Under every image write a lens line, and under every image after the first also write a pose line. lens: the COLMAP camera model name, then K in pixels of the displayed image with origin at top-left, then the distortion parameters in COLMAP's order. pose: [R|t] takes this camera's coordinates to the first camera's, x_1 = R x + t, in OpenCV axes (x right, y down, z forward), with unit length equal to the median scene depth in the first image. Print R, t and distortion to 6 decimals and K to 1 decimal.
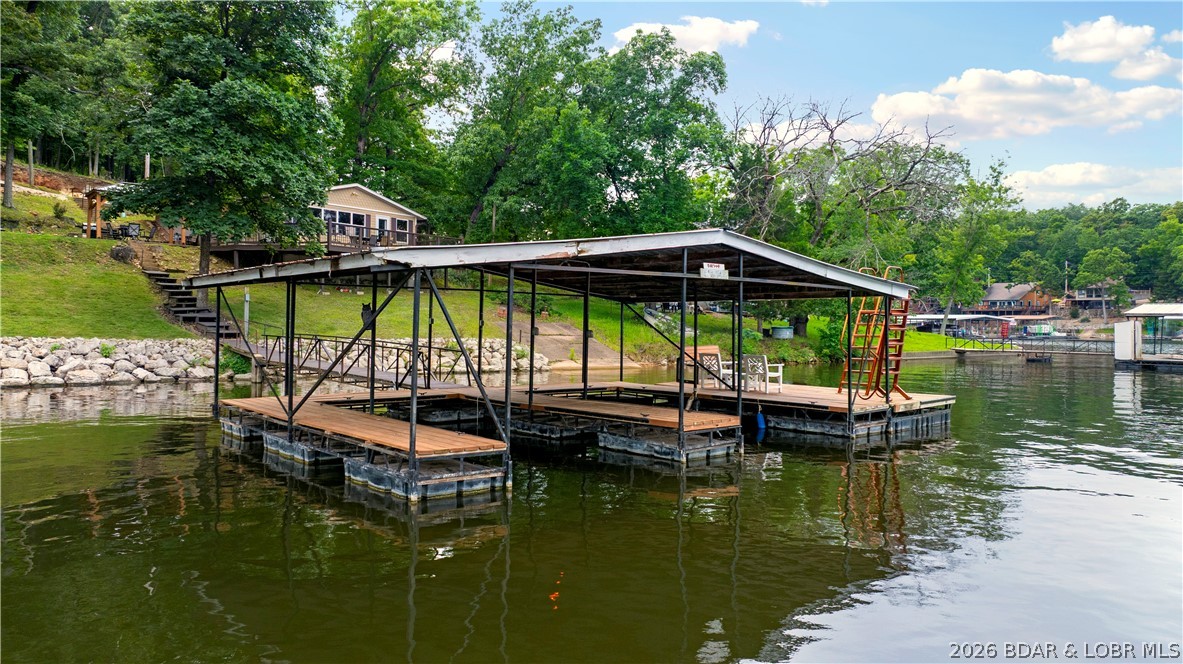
lens RADIAL K [[830.3, 0, 591.5], [0, 830.3, 332.0], [0, 0, 1]] dist [-0.014823, -0.008956]
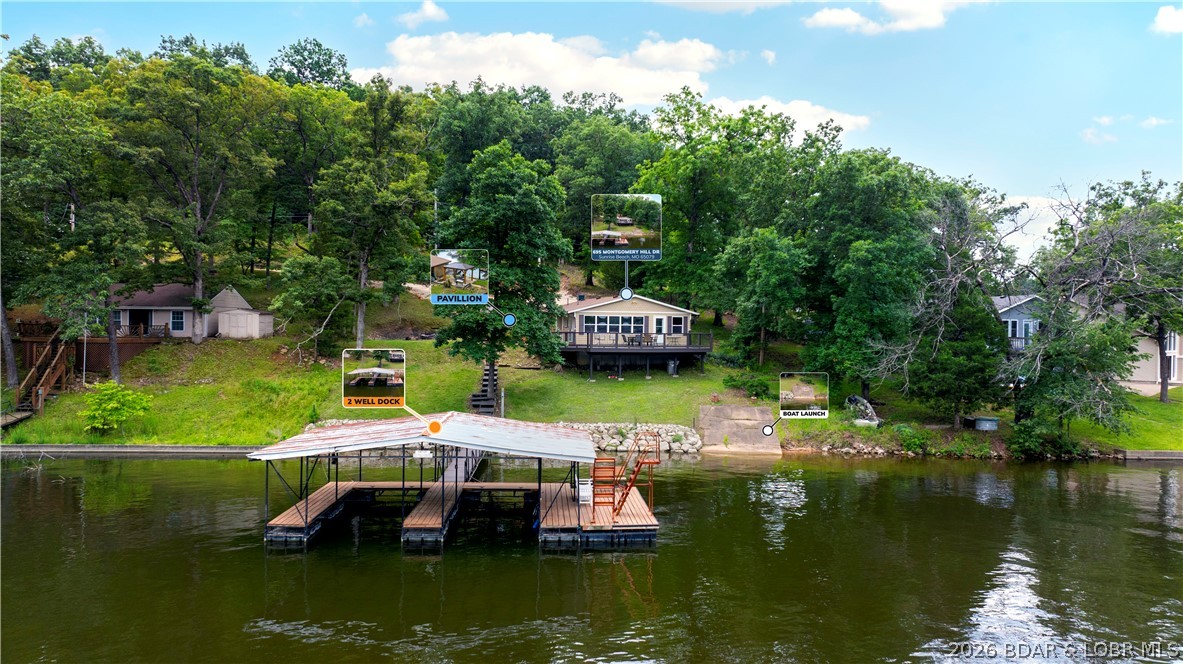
lens RADIAL K [[830.3, 0, 591.5], [0, 830.3, 332.0], [0, 0, 1]] dist [-0.014823, -0.008956]
pose [[0.792611, -0.001279, -0.609726, 1.295278], [-0.009333, 0.999855, -0.014229, -0.260622], [0.609656, 0.016969, 0.792485, -0.316465]]
